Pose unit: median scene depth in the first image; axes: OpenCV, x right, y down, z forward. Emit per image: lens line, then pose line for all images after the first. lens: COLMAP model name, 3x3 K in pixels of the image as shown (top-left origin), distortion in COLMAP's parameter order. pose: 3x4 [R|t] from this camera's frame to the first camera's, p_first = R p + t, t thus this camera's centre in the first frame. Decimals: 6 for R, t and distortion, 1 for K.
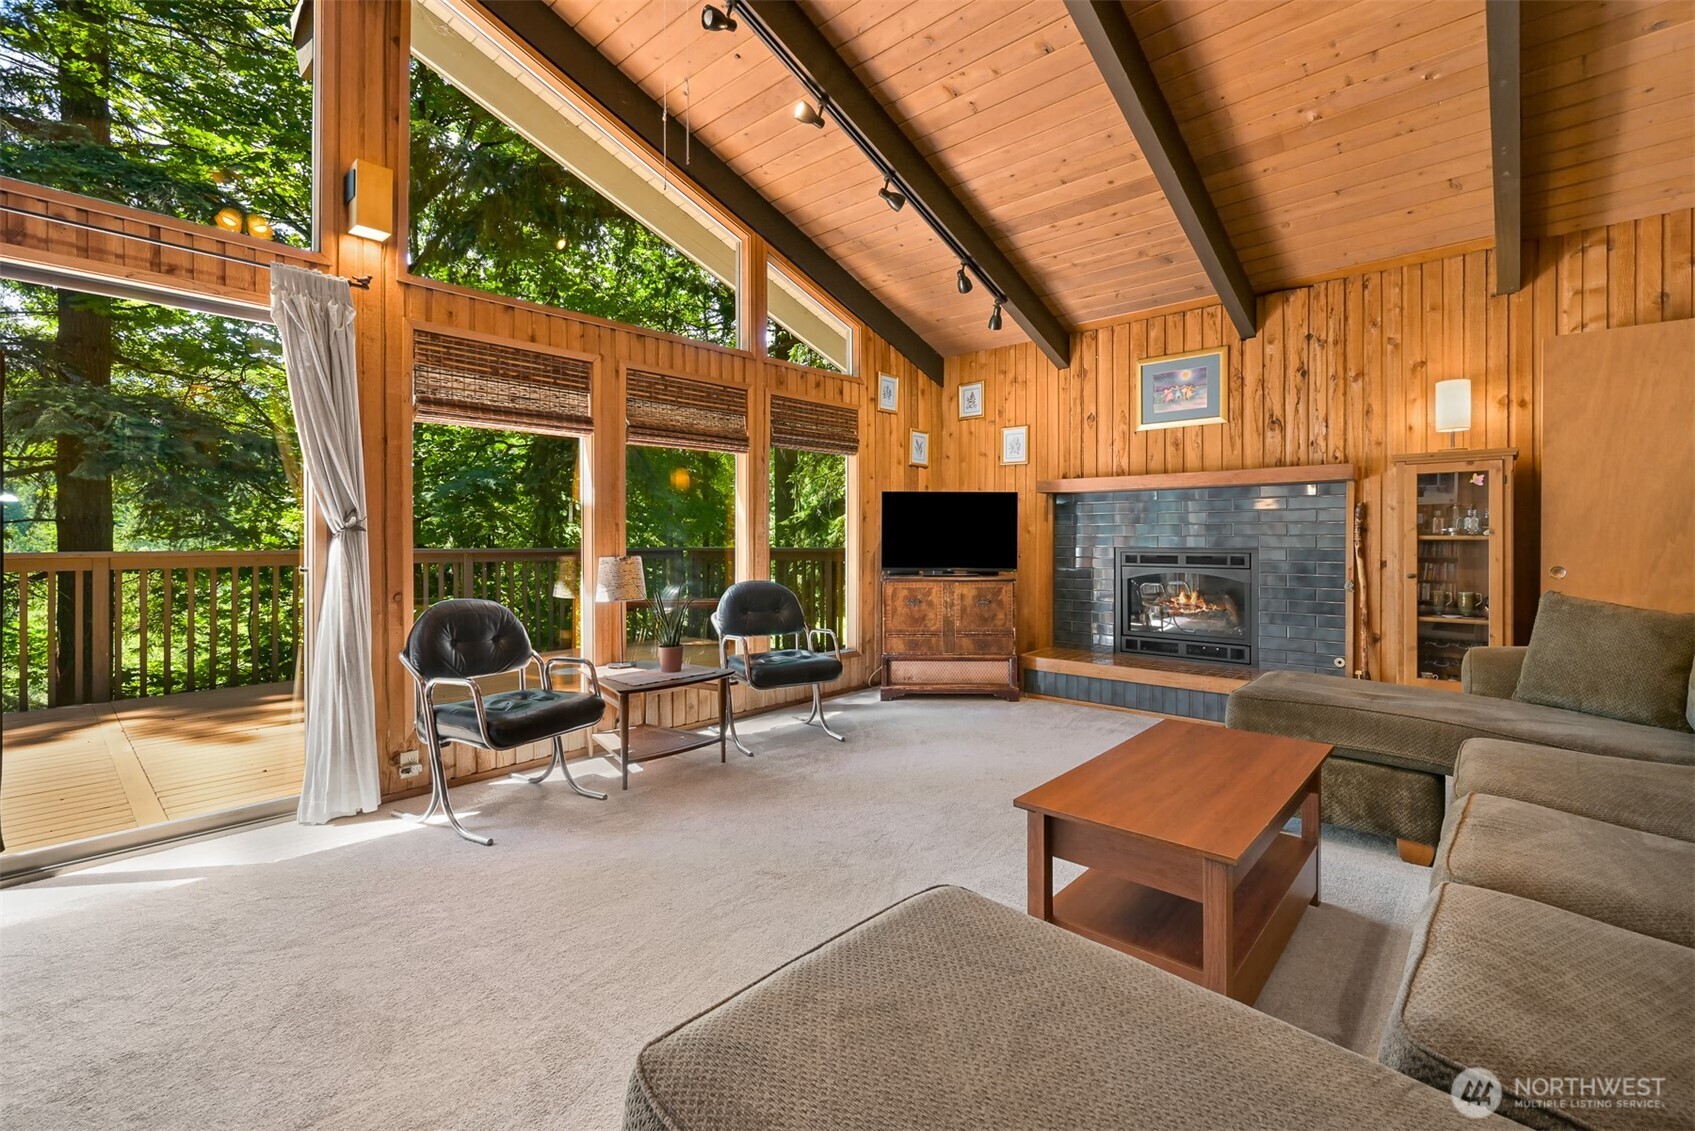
lens RADIAL K [[742.4, 0, 846.1], [0, 742.4, 533.8], [0, 0, 1]] dist [-0.000537, -0.000012]
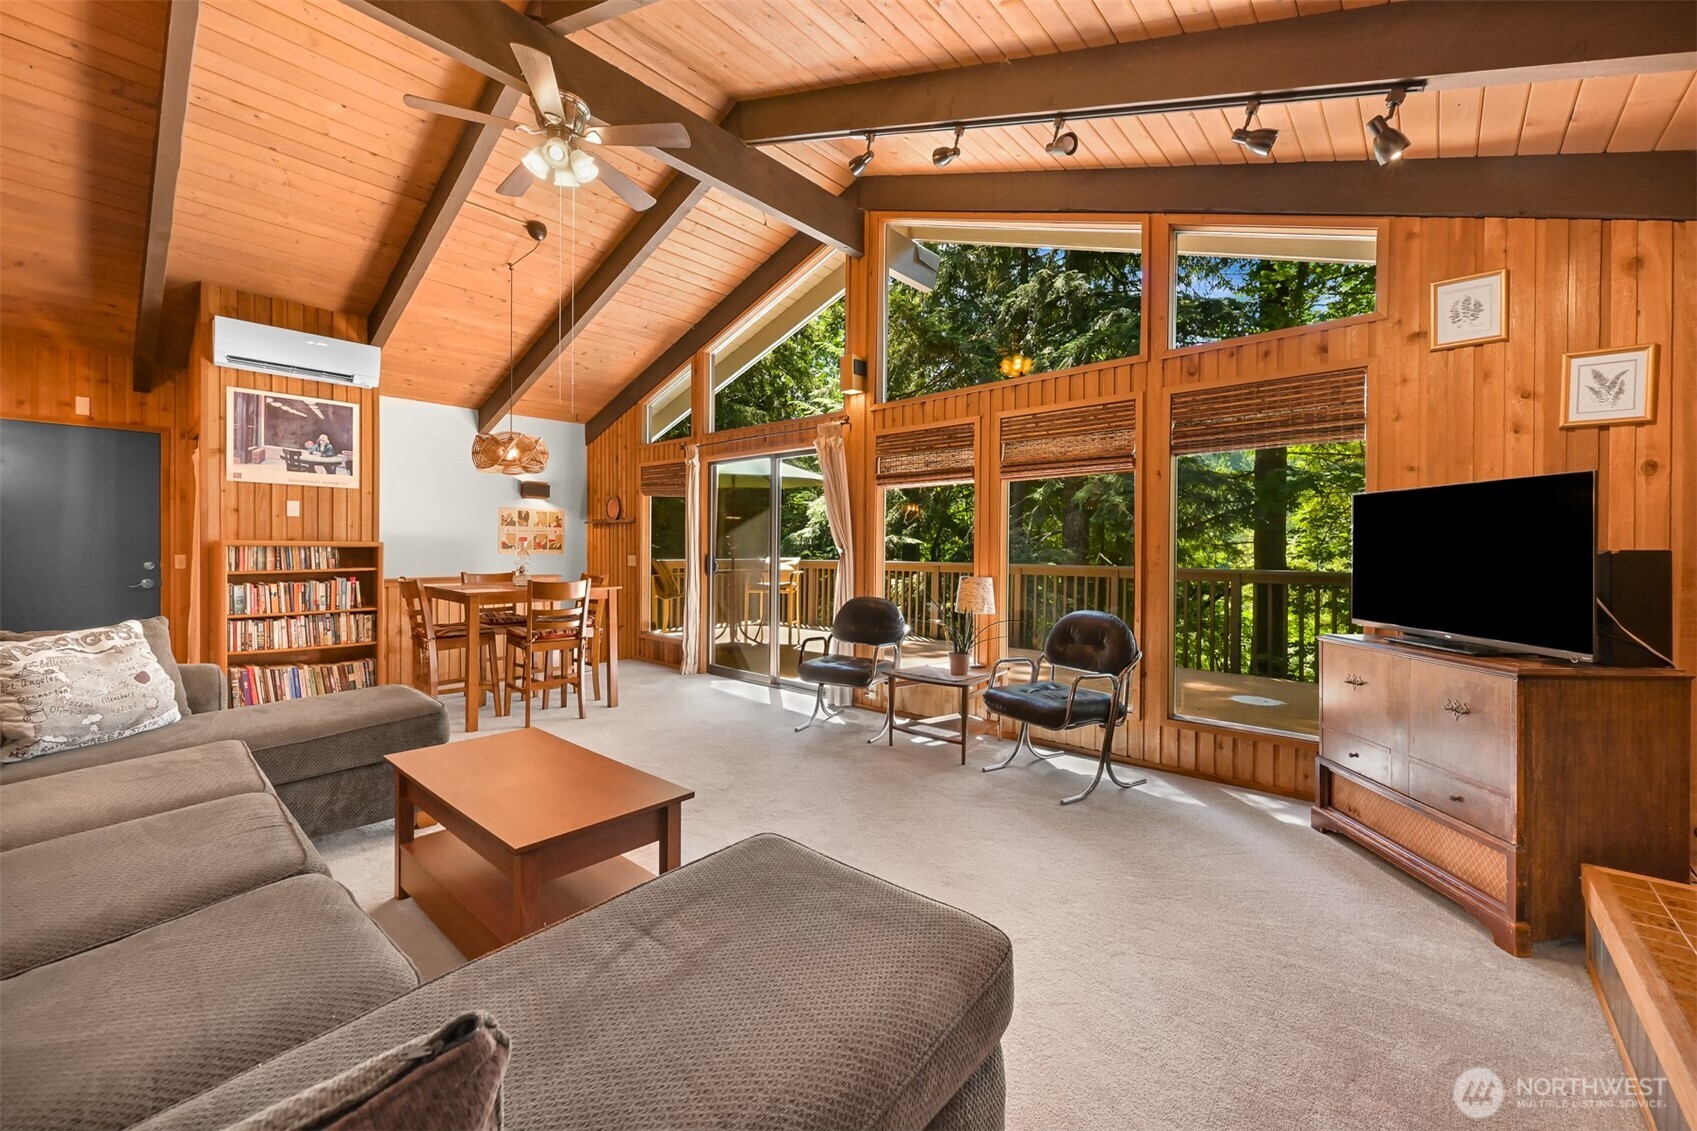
lens RADIAL K [[657.2, 0, 848.4], [0, 657.2, 554.2], [0, 0, 1]] dist [0.000163, 0.000030]
pose [[0.011418, 0.008957, -0.999895, 0.769936], [-0.004338, 0.999951, 0.008908, -0.015761], [0.999925, 0.004235, 0.011456, 0.765980]]
